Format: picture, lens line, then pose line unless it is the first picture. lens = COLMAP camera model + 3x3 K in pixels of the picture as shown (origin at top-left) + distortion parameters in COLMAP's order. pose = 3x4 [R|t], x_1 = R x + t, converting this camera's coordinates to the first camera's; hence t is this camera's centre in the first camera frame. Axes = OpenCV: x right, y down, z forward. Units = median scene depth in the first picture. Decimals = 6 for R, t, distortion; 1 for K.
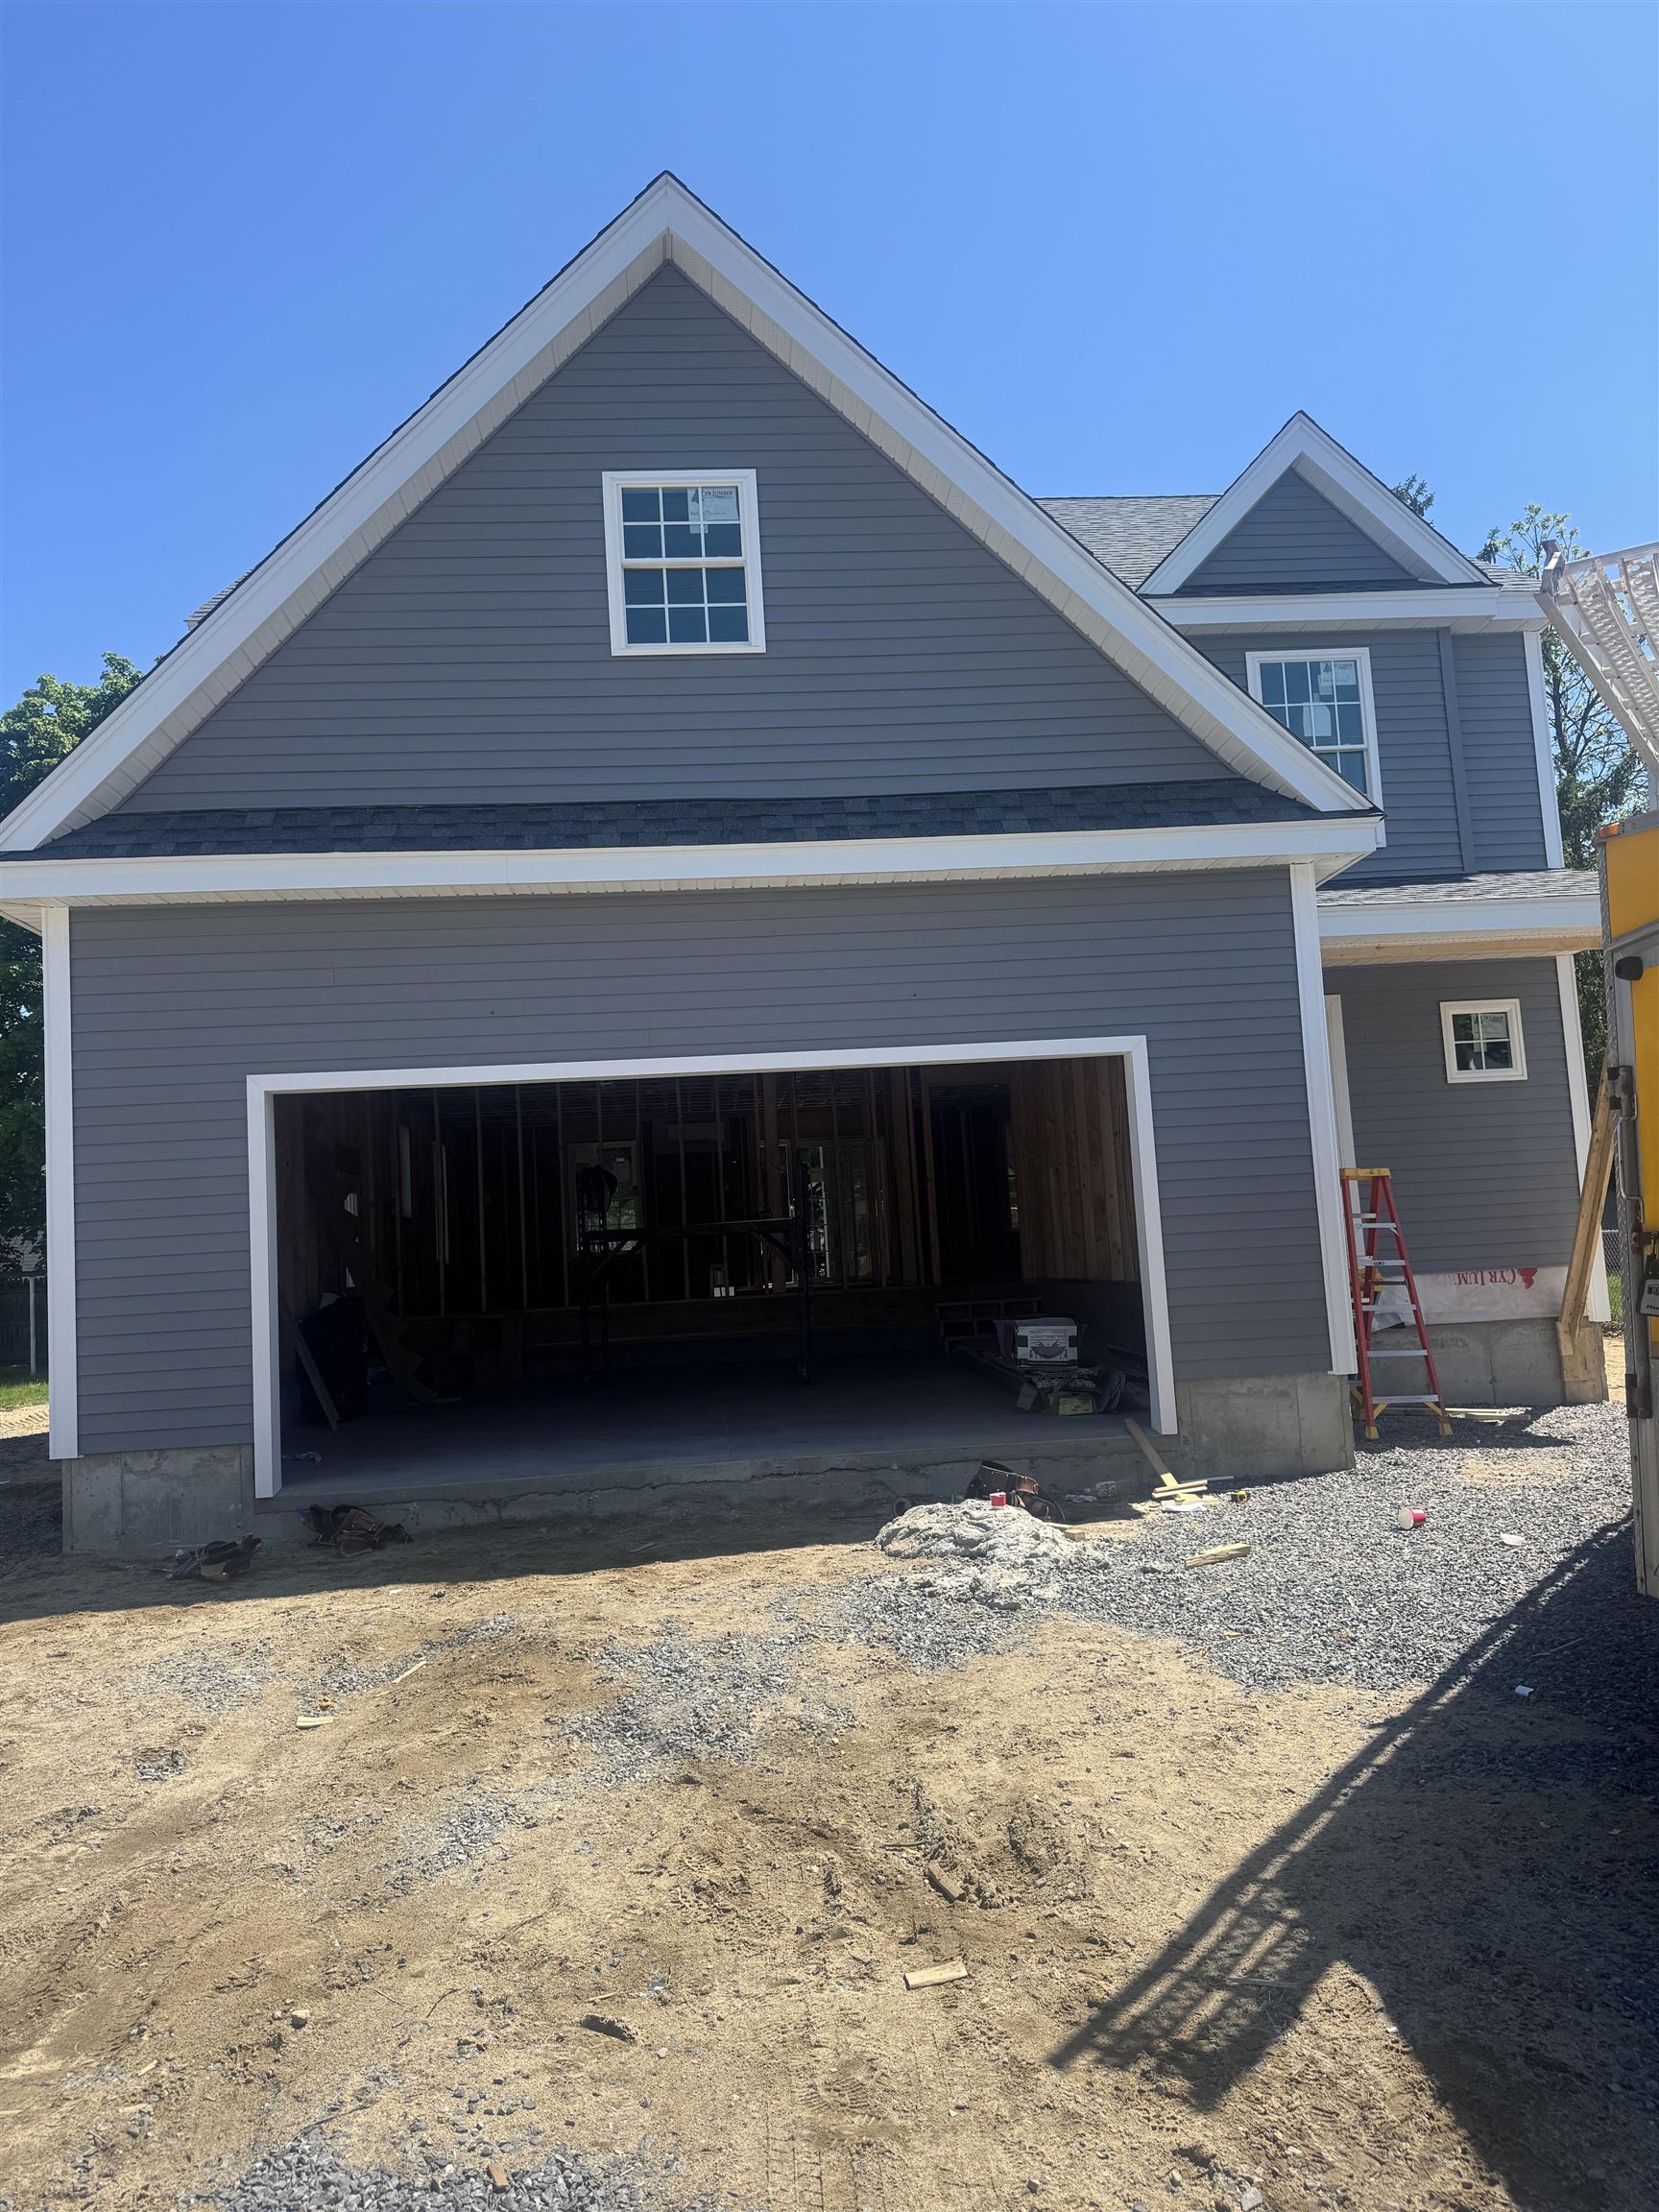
lens RADIAL K [[1561.6, 0, 808.2], [0, 1561.6, 1111.6], [0, 0, 1]] dist [0.040597, -0.058538]
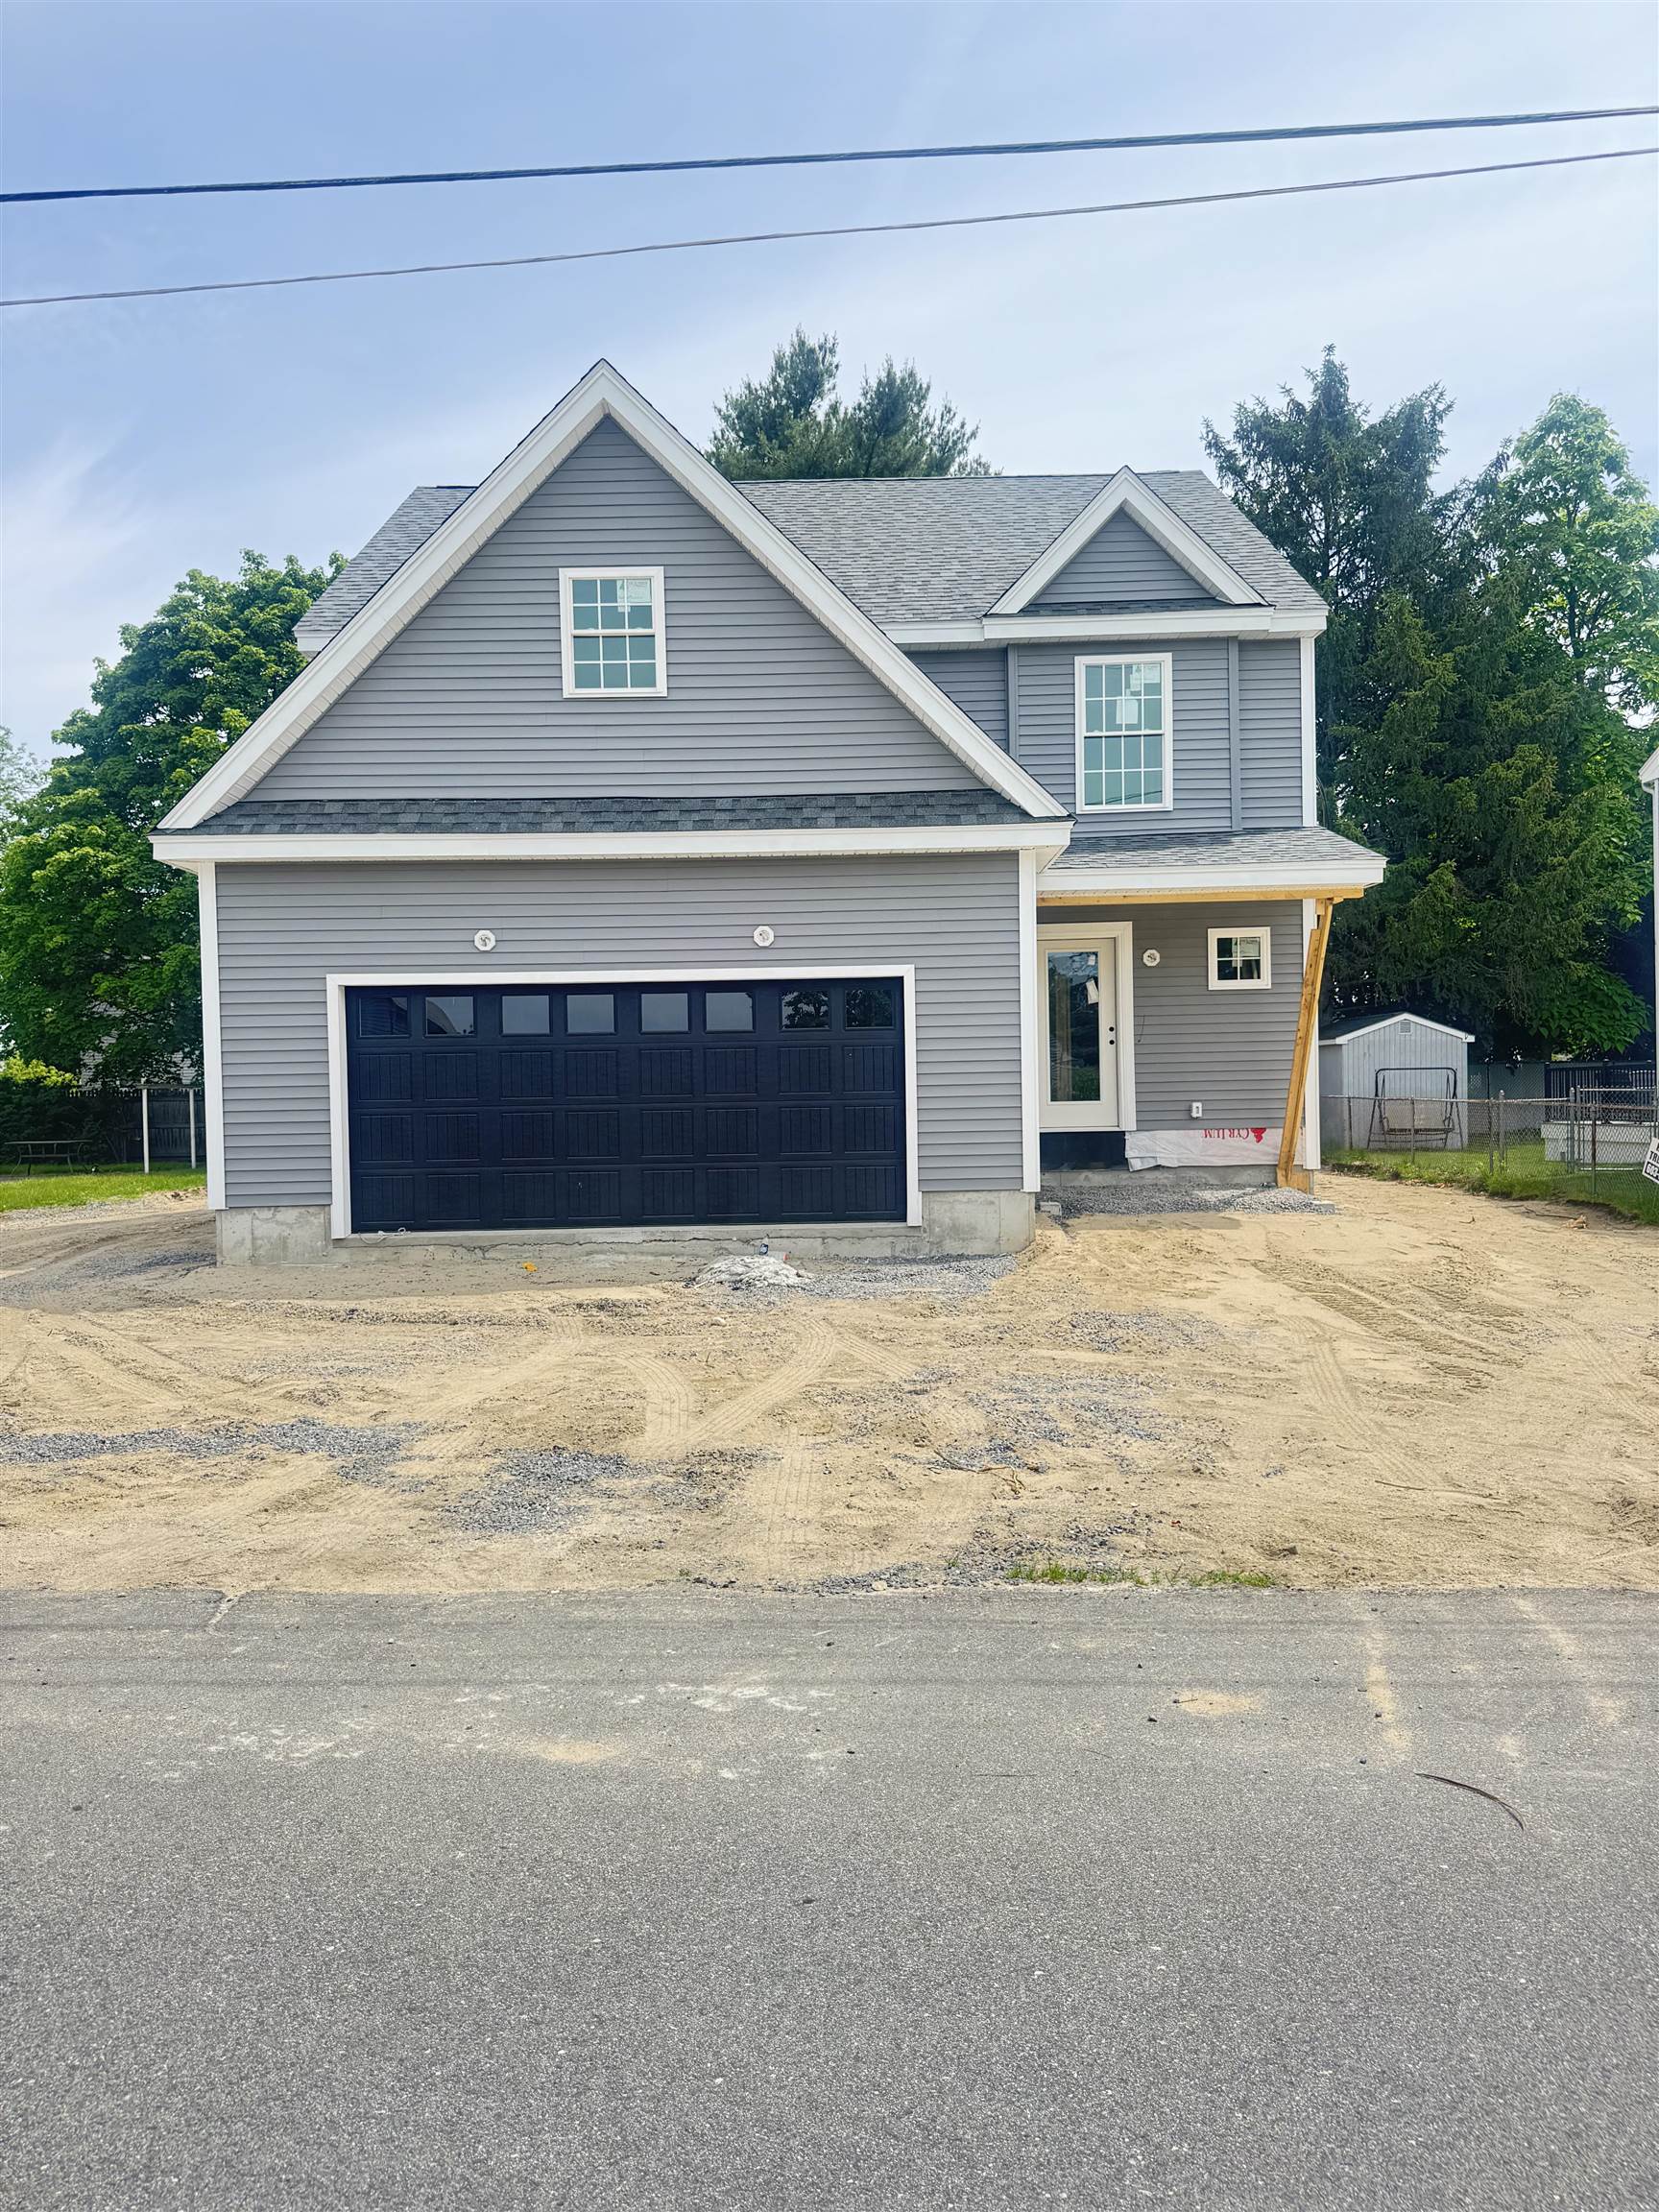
lens RADIAL K [[1561.6, 0, 818.2], [0, 1561.6, 1126.1], [0, 0, 1]] dist [0.040597, -0.058538]
pose [[0.996436, 0.038536, -0.075035, 0.241144], [-0.029472, 0.992533, 0.118362, -0.068570], [0.079036, -0.115729, 0.990131, -0.499934]]
